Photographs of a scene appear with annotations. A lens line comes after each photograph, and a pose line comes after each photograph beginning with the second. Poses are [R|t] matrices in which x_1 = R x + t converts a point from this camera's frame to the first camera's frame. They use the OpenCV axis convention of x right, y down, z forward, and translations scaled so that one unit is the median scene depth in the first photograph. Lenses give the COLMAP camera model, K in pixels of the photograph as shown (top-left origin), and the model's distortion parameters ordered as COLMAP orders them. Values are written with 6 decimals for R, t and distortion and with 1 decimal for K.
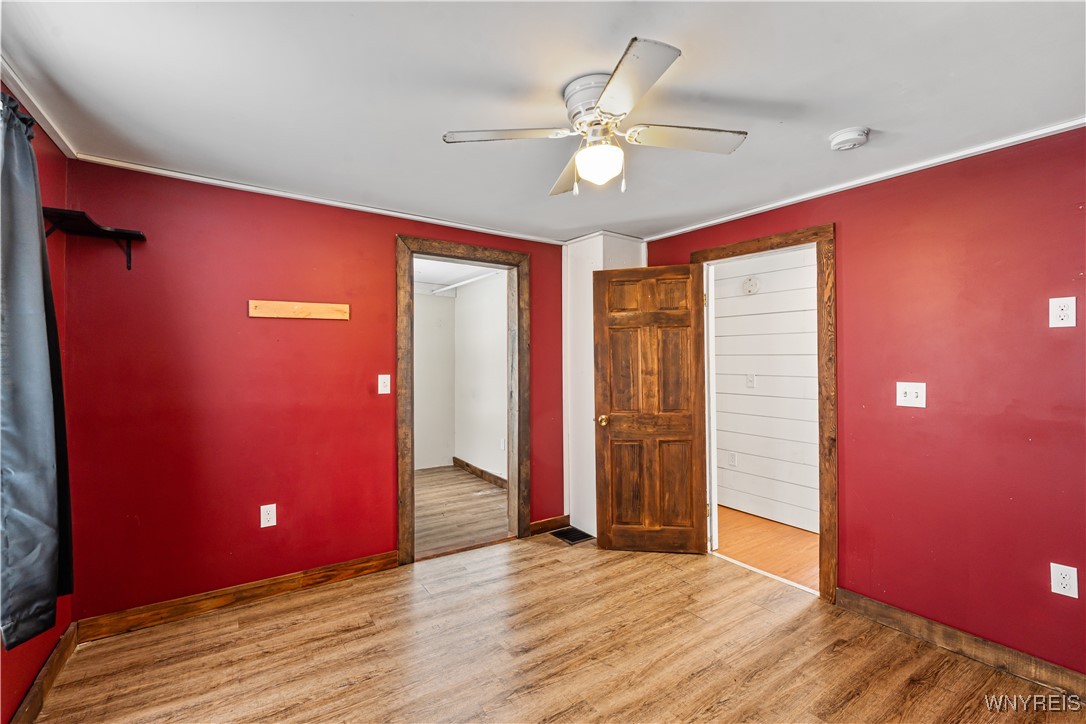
lens RADIAL K [[486.7, 0, 544.0], [0, 486.7, 361.2], [0, 0, 1]] dist [-0.005151, 0.000643]
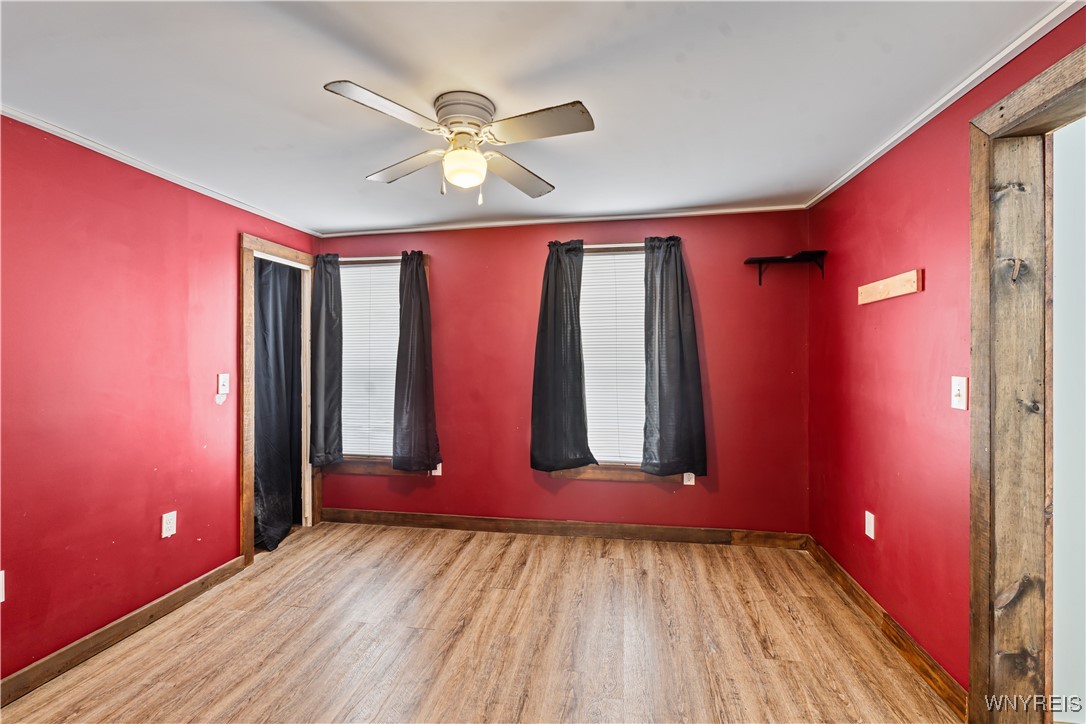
lens RADIAL K [[486.7, 0, 543.5], [0, 486.7, 353.6], [0, 0, 1]] dist [-0.005151, 0.000643]
pose [[-0.696831, 0.009444, -0.717174, 0.571125], [0.001325, 0.999929, 0.011880, -0.009429], [0.717234, 0.007328, -0.696793, 1.388439]]
